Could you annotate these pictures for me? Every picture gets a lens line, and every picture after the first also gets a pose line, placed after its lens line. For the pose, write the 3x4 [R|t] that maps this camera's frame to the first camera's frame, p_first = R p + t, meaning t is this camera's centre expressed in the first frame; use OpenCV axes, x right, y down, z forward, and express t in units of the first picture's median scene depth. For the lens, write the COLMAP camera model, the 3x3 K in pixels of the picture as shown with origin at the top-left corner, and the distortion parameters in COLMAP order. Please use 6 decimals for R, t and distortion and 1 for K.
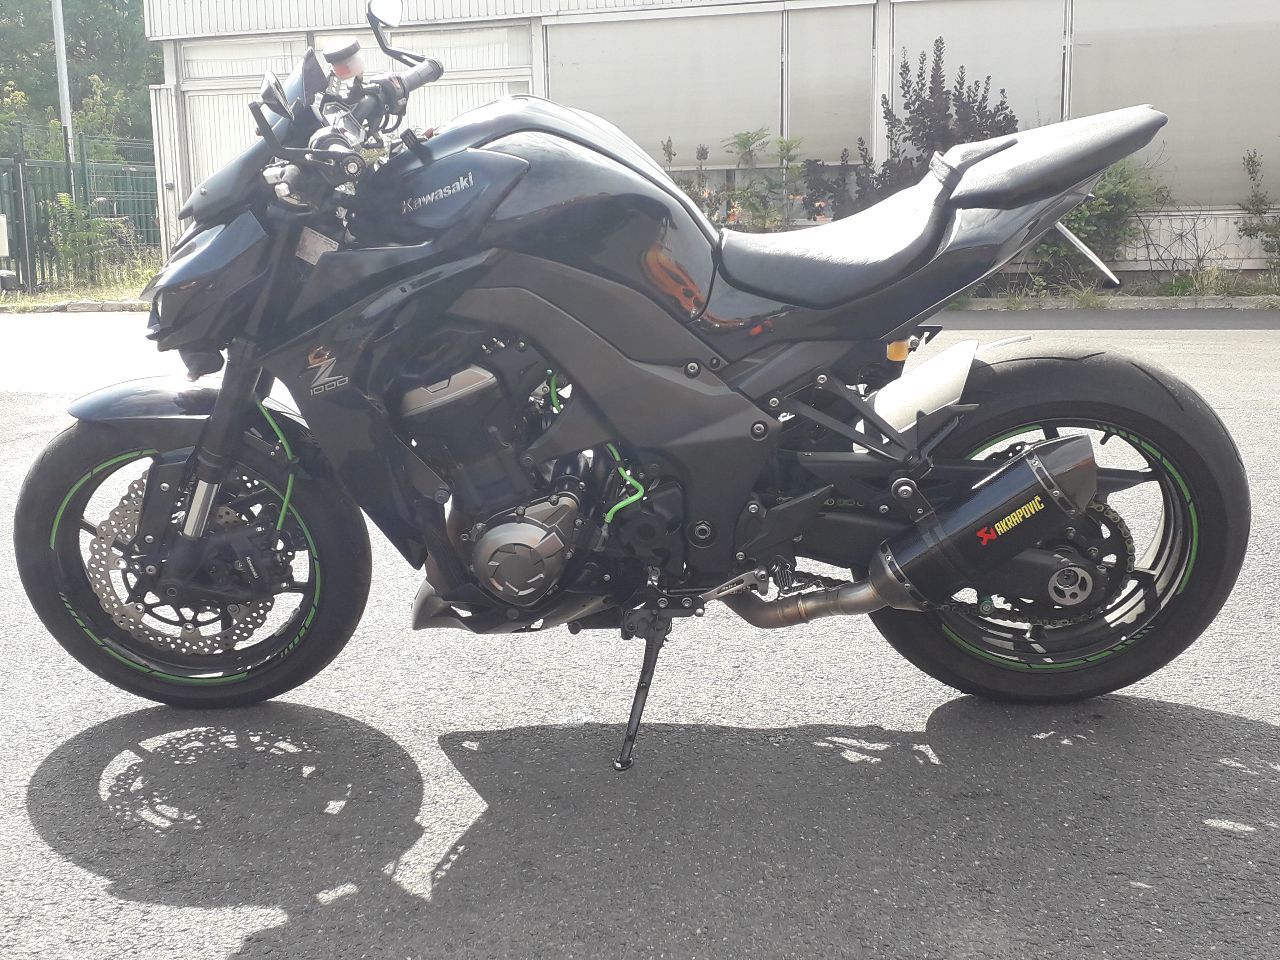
lens RADIAL K [[1487.2, 0, 636.6], [0, 1487.2, 486.2], [0, 0, 1]] dist [0.264147, -0.779899]
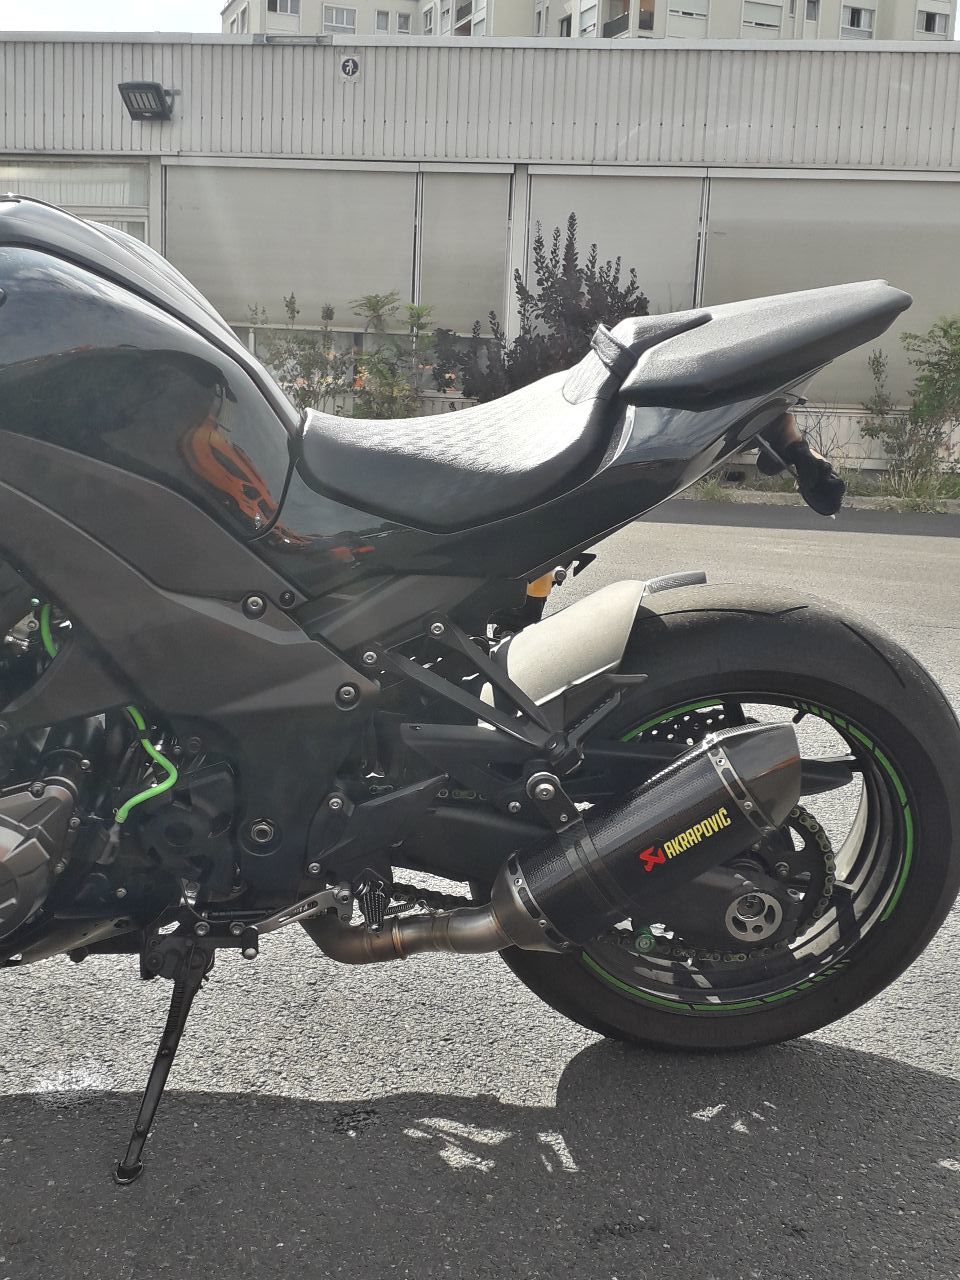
lens RADIAL K [[1487.2, 0, 473.4], [0, 1487.2, 642.0], [0, 0, 1]] dist [0.264147, -0.779899]
pose [[0.988966, 0.039280, 0.142840, 0.037105], [-0.038471, 0.999224, -0.008424, -0.055690], [-0.143060, 0.002835, 0.989710, 0.273079]]
